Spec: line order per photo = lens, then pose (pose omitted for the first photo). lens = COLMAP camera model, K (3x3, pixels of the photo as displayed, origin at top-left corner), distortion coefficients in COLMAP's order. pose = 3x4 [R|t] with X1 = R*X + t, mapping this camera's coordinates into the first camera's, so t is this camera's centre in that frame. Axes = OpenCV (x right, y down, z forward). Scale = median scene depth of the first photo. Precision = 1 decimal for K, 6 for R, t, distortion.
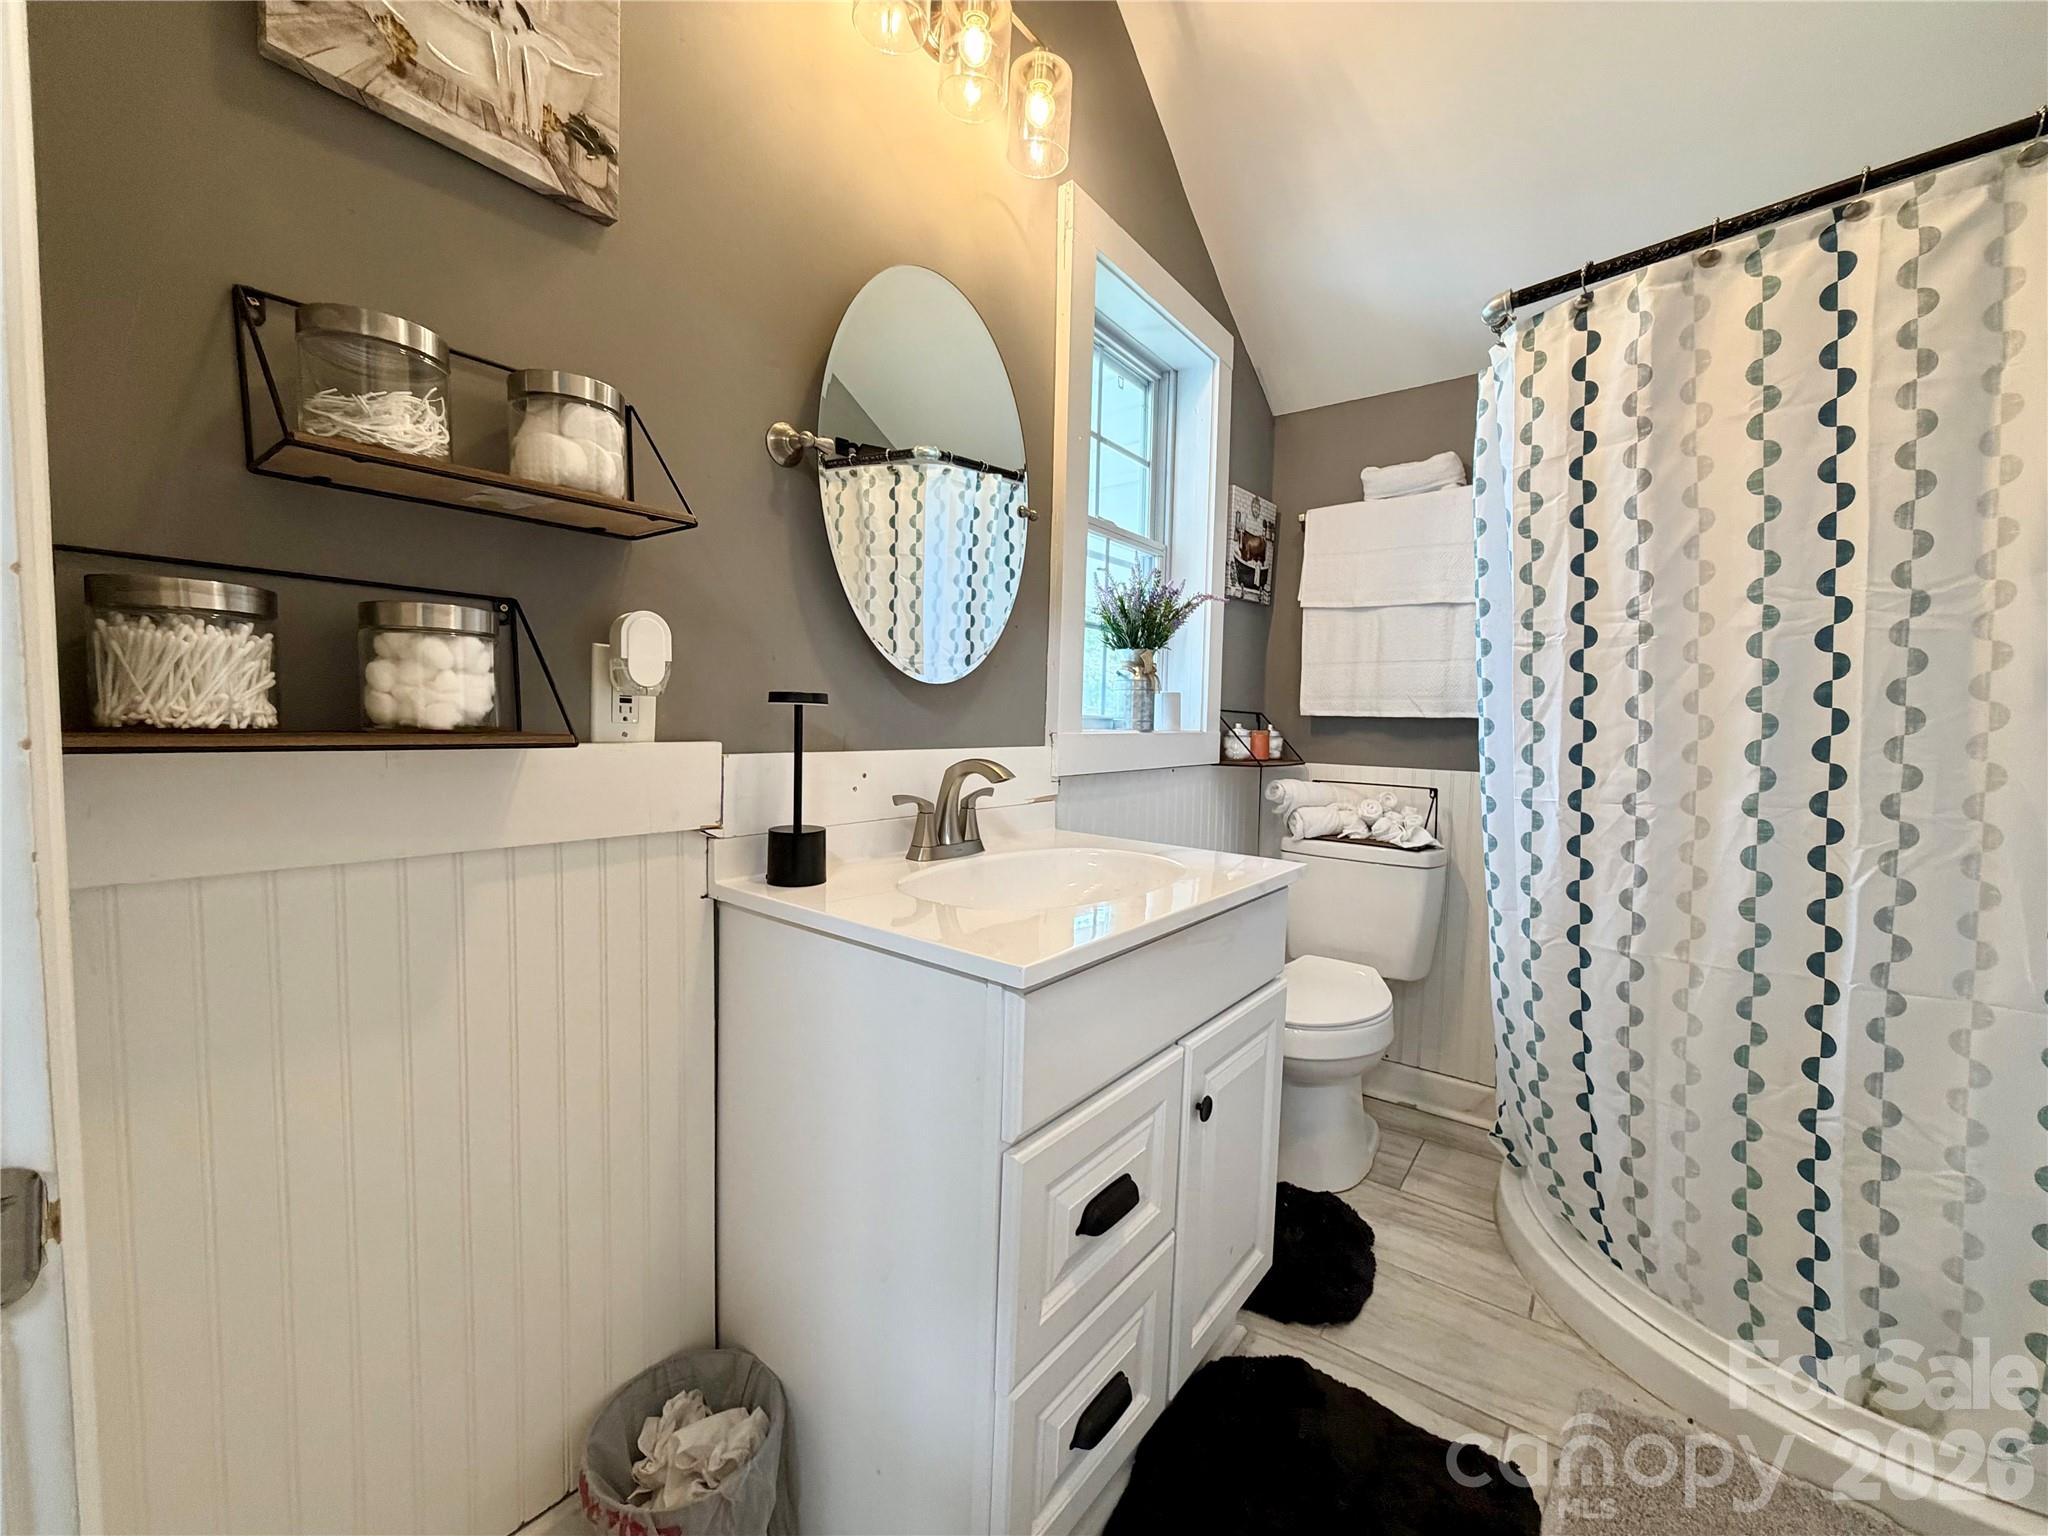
lens RADIAL K [[817.3, 0, 1024.2], [0, 817.3, 772.6], [0, 0, 1]] dist [0.000018, -0.000187]
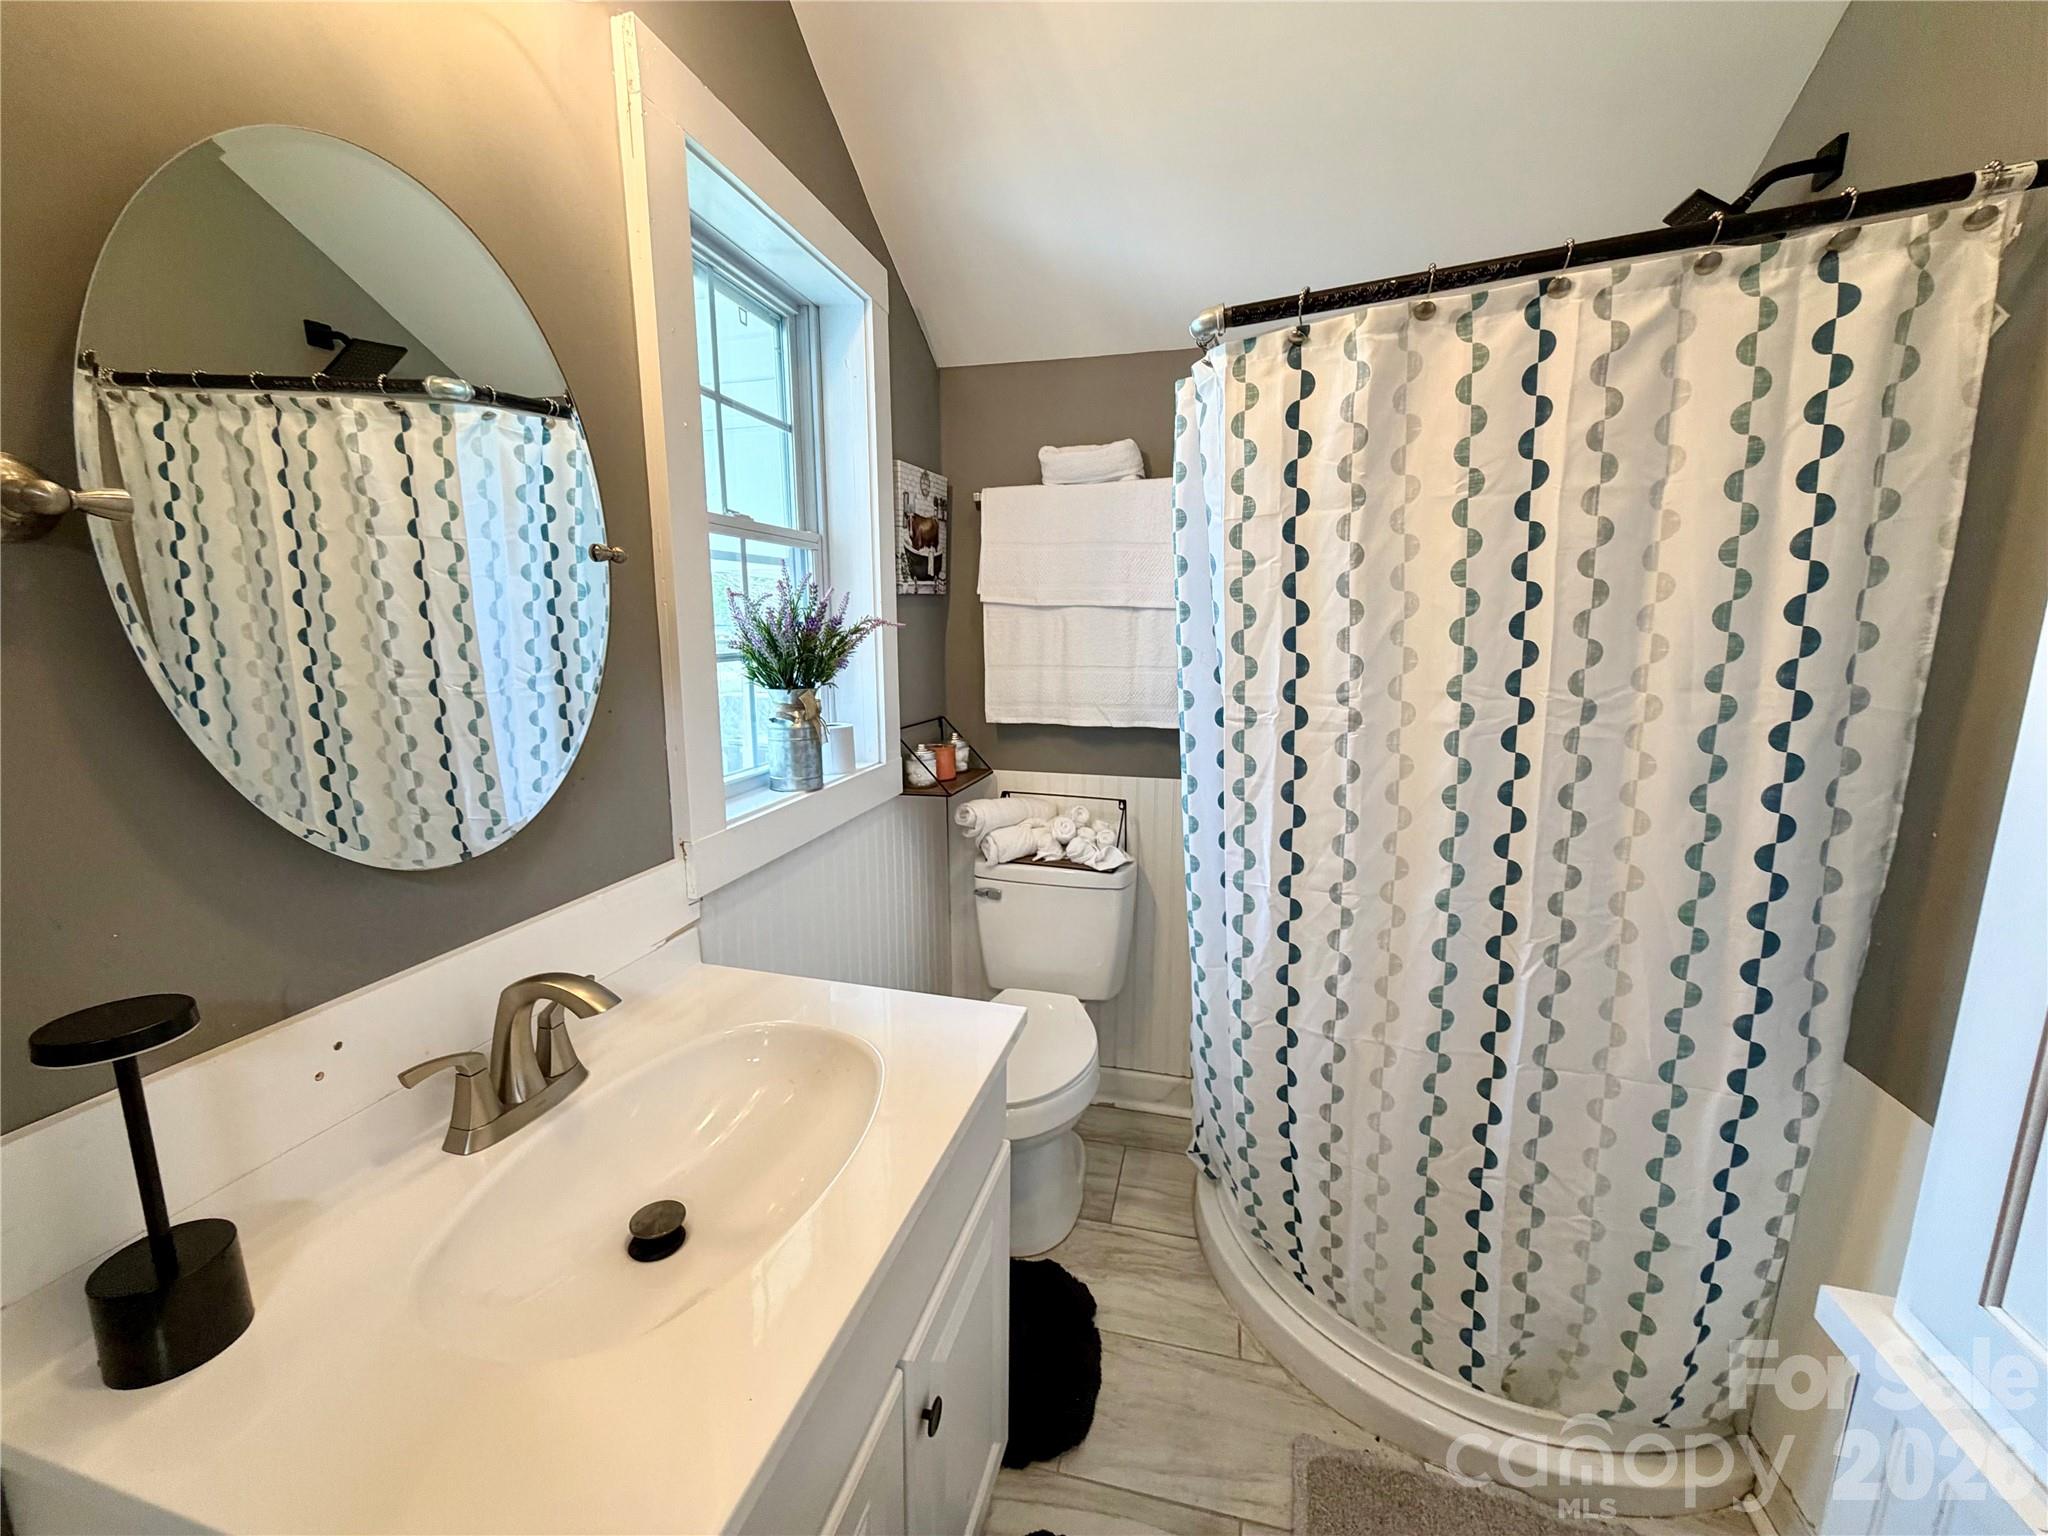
lens RADIAL K [[817.3, 0, 1025.1], [0, 817.3, 765.9], [0, 0, 1]] dist [0.000018, -0.000187]
pose [[0.920064, -0.090450, 0.381184, 0.052060], [0.044479, 0.990809, 0.127747, -0.237509], [-0.389235, -0.100581, 0.915631, 0.268637]]
